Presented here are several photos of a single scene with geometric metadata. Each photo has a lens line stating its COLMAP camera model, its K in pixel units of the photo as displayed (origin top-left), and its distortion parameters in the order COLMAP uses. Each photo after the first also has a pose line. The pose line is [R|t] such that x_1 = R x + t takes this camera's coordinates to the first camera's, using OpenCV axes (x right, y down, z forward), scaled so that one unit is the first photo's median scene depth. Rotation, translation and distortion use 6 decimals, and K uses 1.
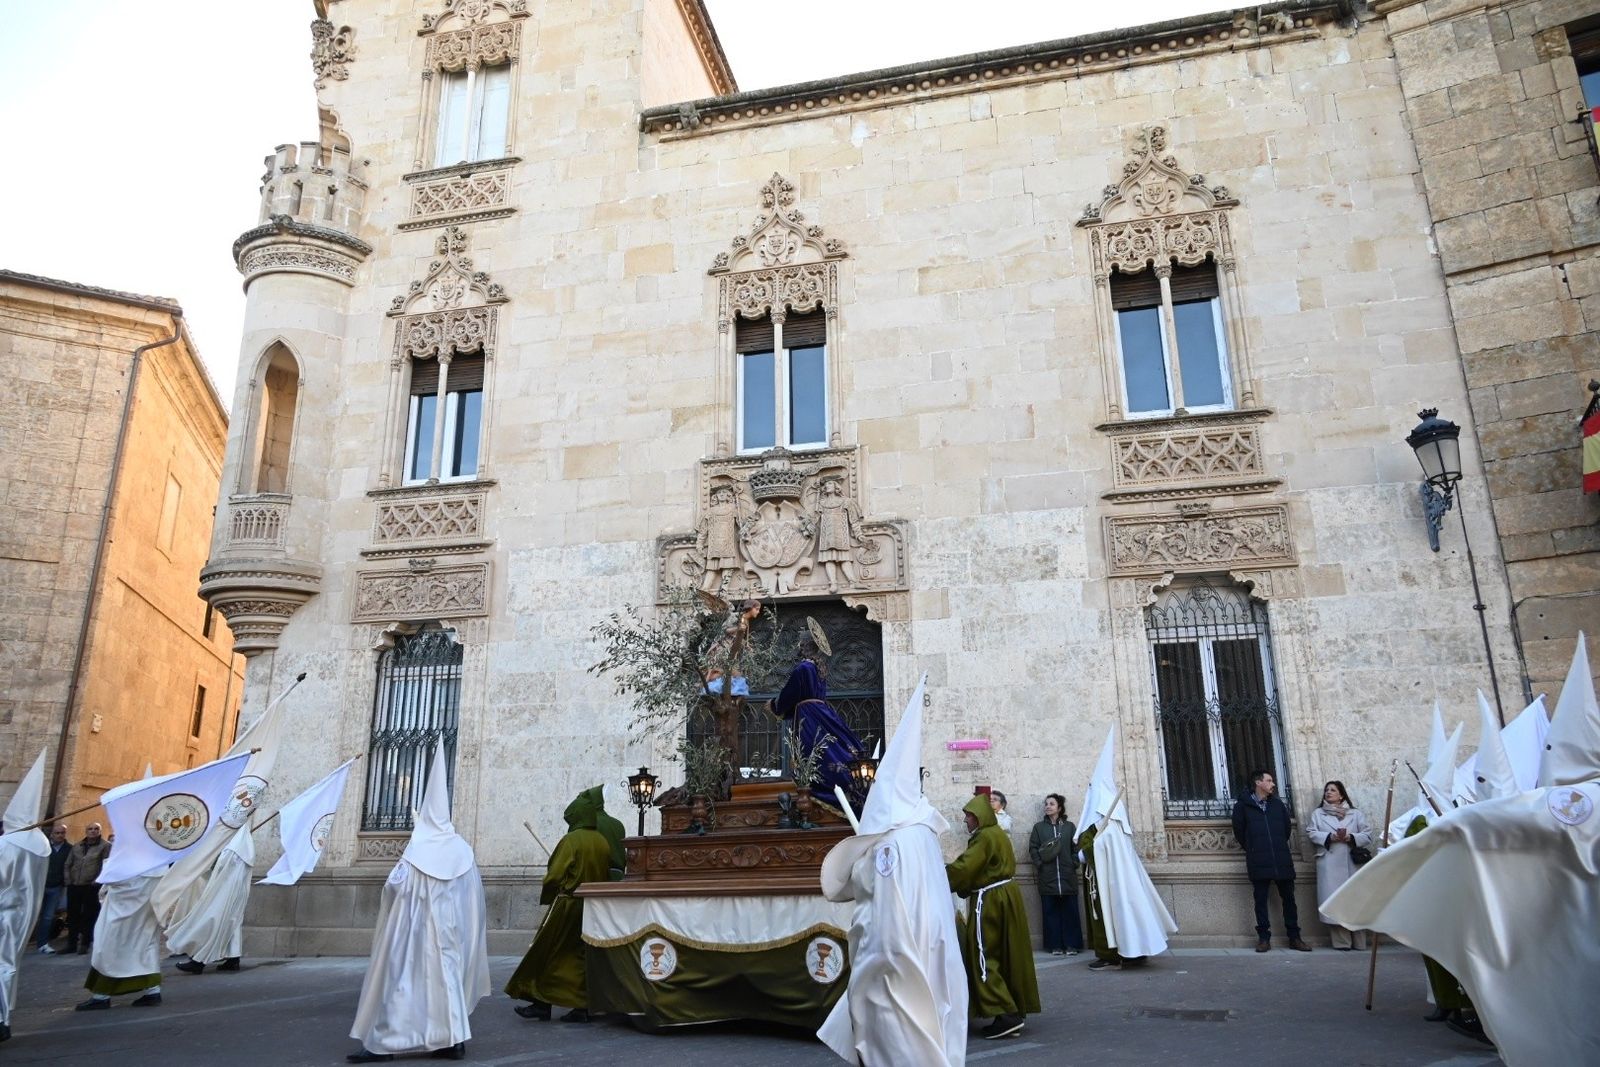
lens RADIAL K [[1060.8, 0, 766.7], [0, 1060.8, 538.5], [0, 0, 1]] dist [0.005946, -0.013020]
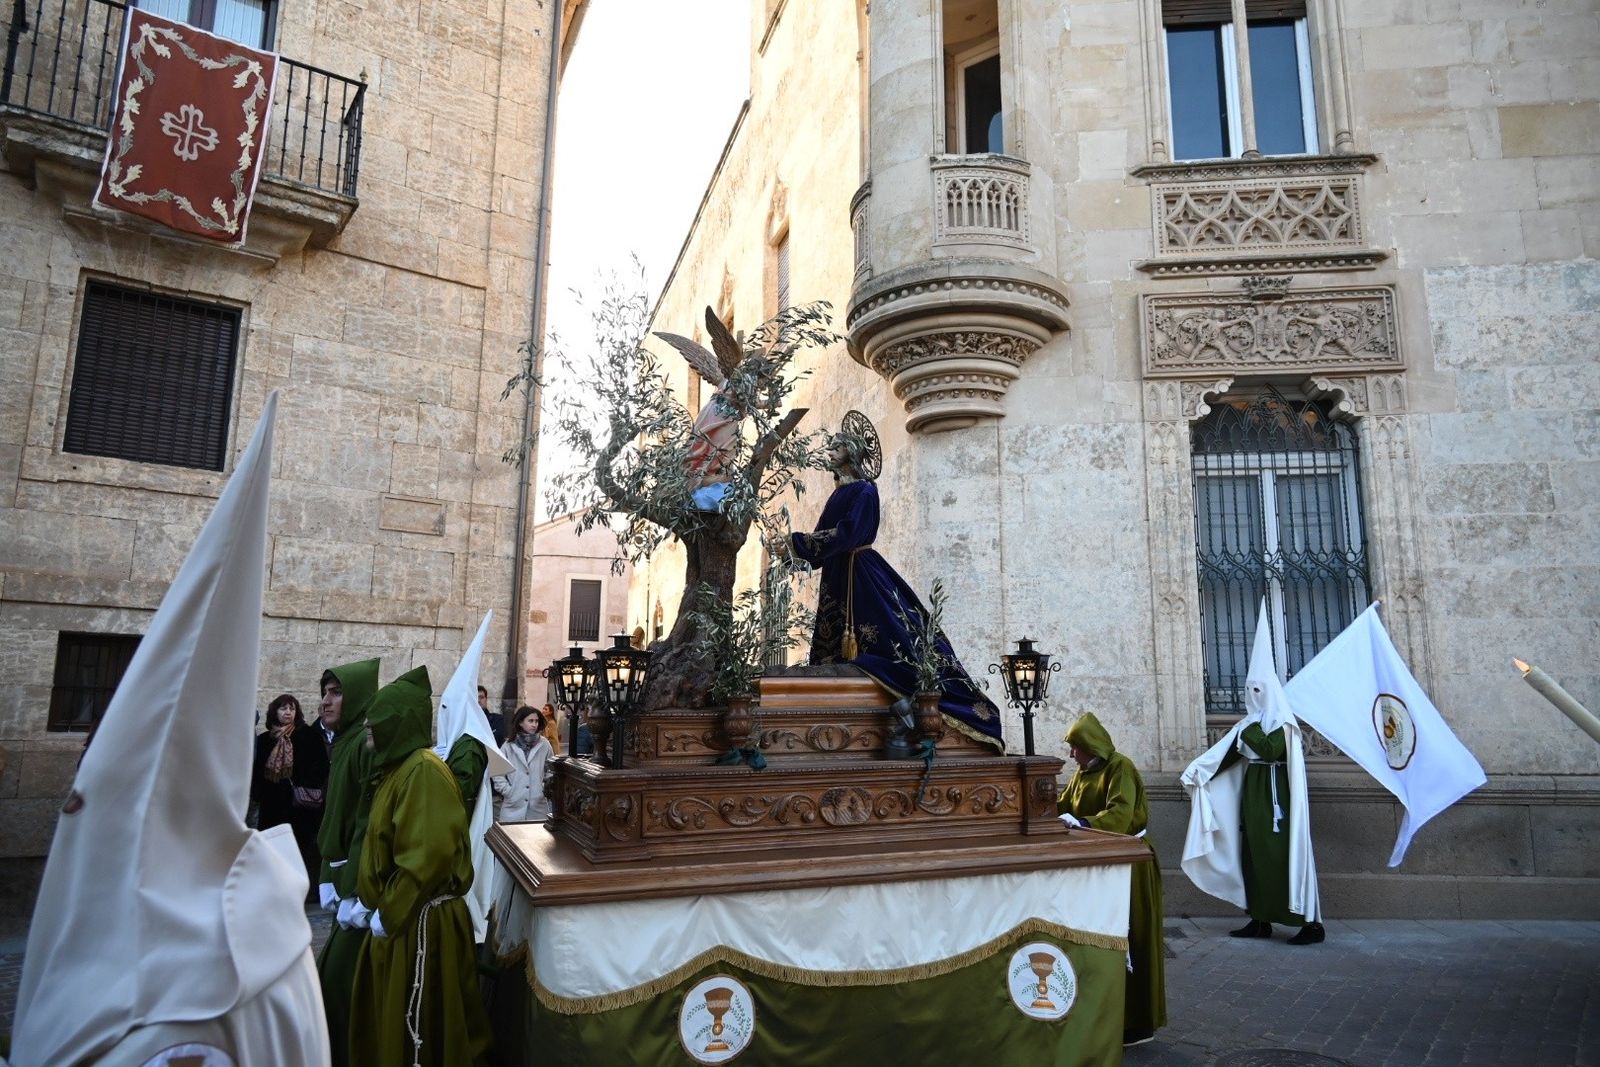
lens RADIAL K [[1060.8, 0, 801.1], [0, 1060.8, 532.6], [0, 0, 1]] dist [0.005946, -0.013020]
pose [[0.994161, 0.032827, 0.102788, -0.637663], [-0.042607, 0.994617, 0.094451, 0.117125], [-0.099134, -0.098279, 0.990209, 0.404584]]
